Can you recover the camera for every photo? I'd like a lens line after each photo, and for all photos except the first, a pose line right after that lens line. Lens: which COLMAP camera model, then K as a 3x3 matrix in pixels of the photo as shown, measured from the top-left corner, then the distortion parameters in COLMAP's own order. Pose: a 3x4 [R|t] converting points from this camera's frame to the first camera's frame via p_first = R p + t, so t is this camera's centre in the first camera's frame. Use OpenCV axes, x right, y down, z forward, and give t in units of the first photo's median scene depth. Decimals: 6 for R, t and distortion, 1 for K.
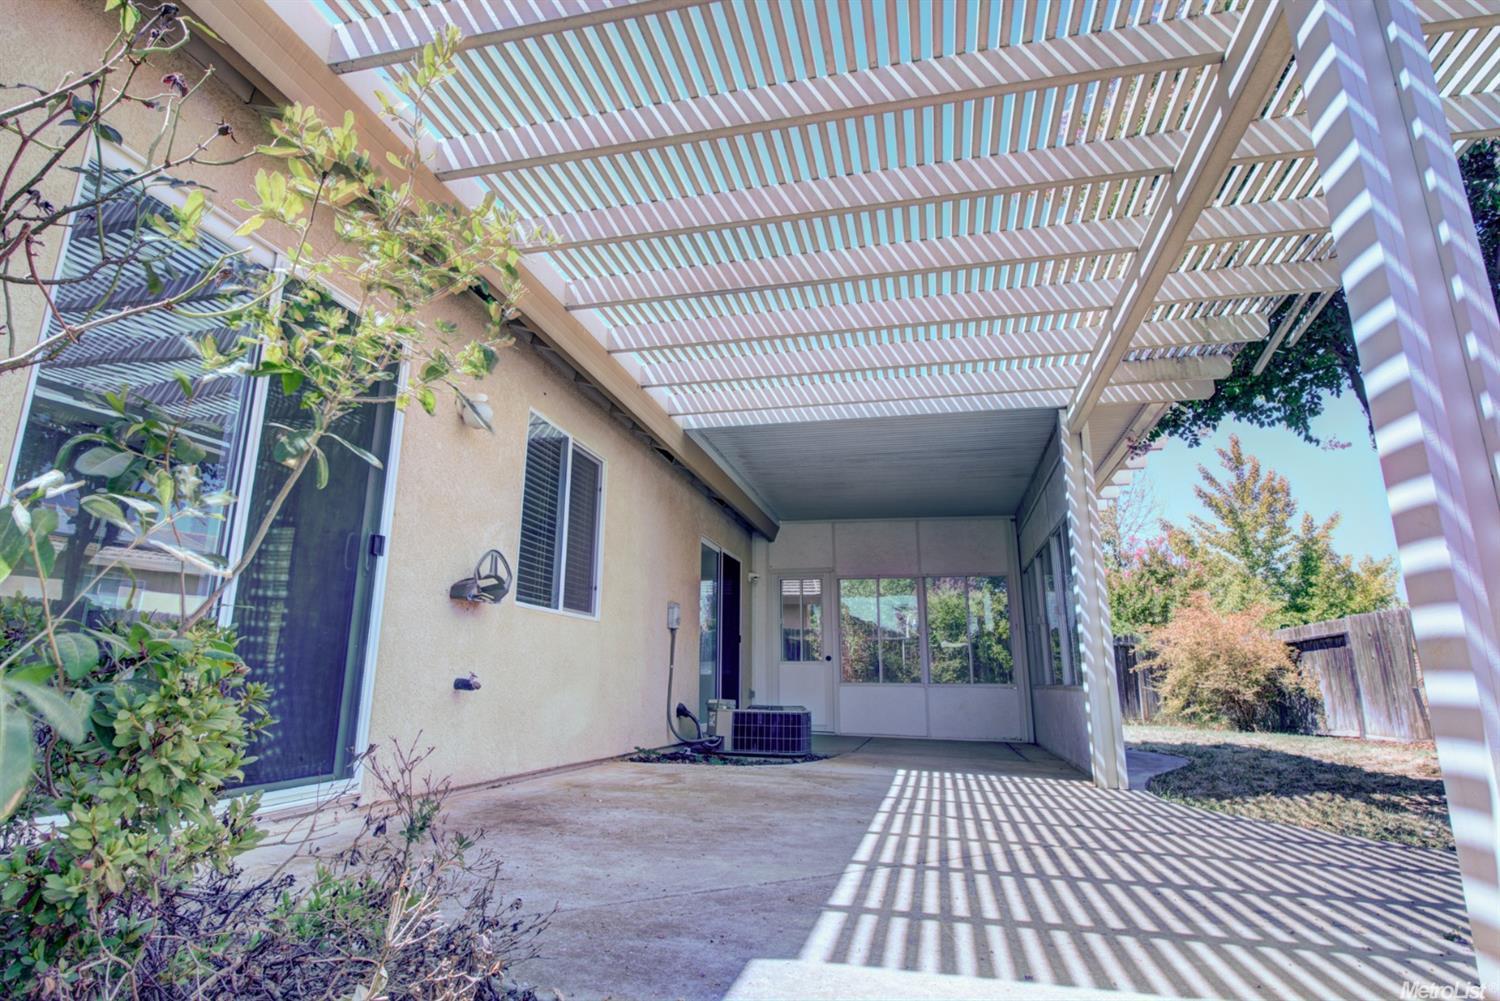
lens RADIAL K [[793.1, 0, 750.0], [0, 793.1, 500.5], [0, 0, 1]] dist [-0.001494, -0.000138]
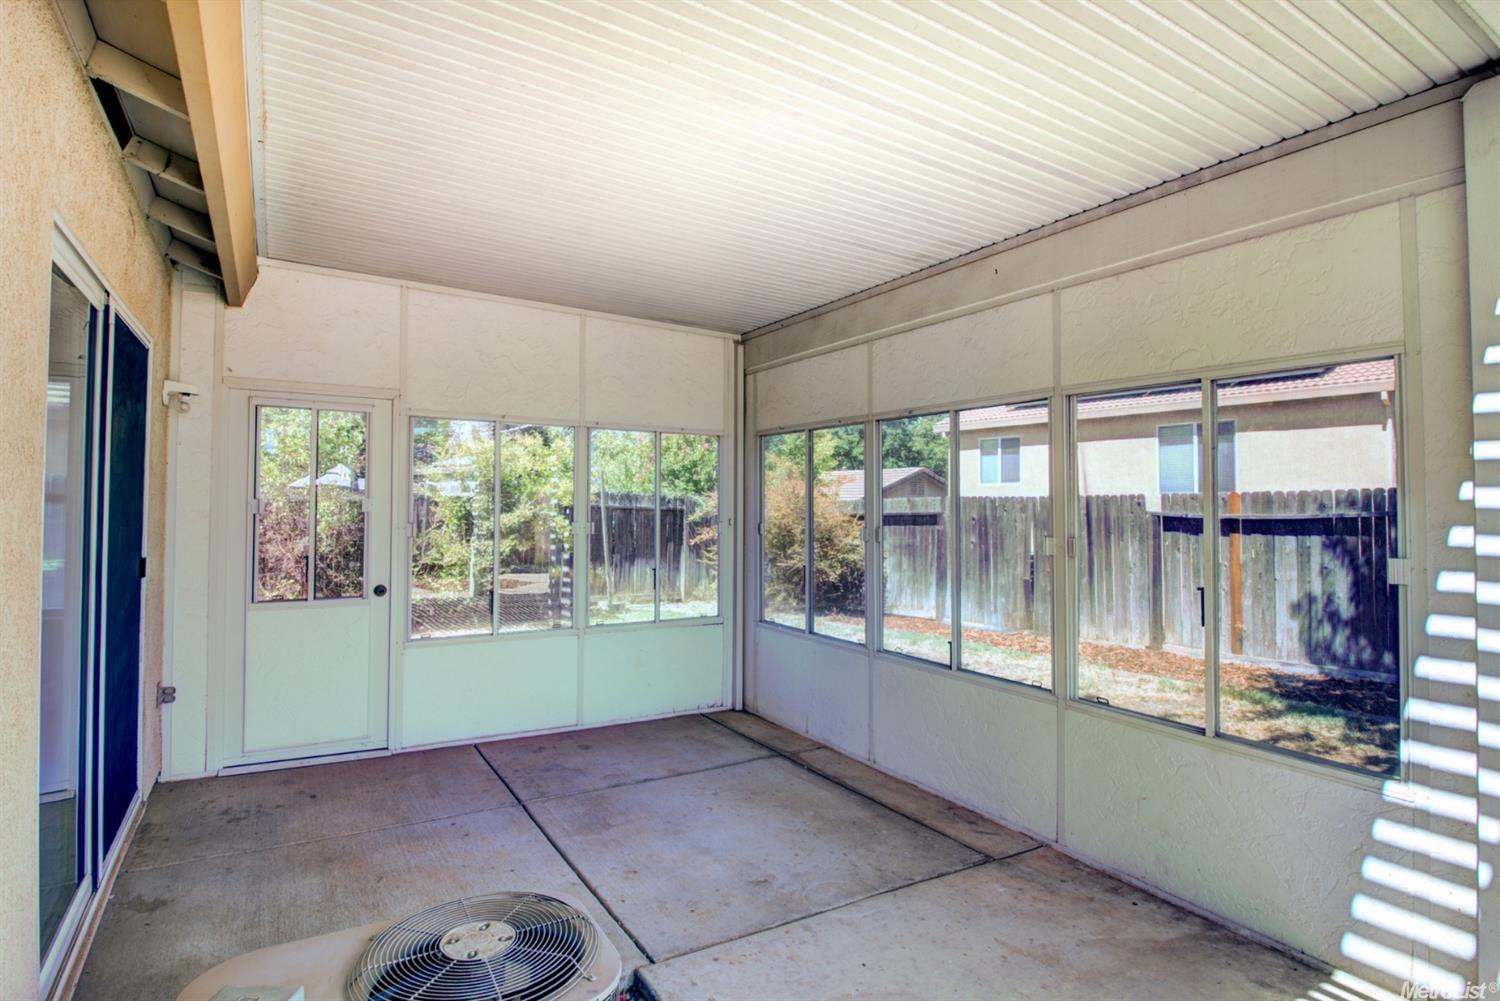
lens RADIAL K [[793.1, 0, 750.0], [0, 793.1, 500.5], [0, 0, 1]] dist [-0.001494, -0.000138]
pose [[0.726858, 0.006128, 0.686761, -0.058955], [-0.160780, 0.973691, 0.161479, 0.045399], [-0.667703, -0.227790, 0.708720, 0.576647]]
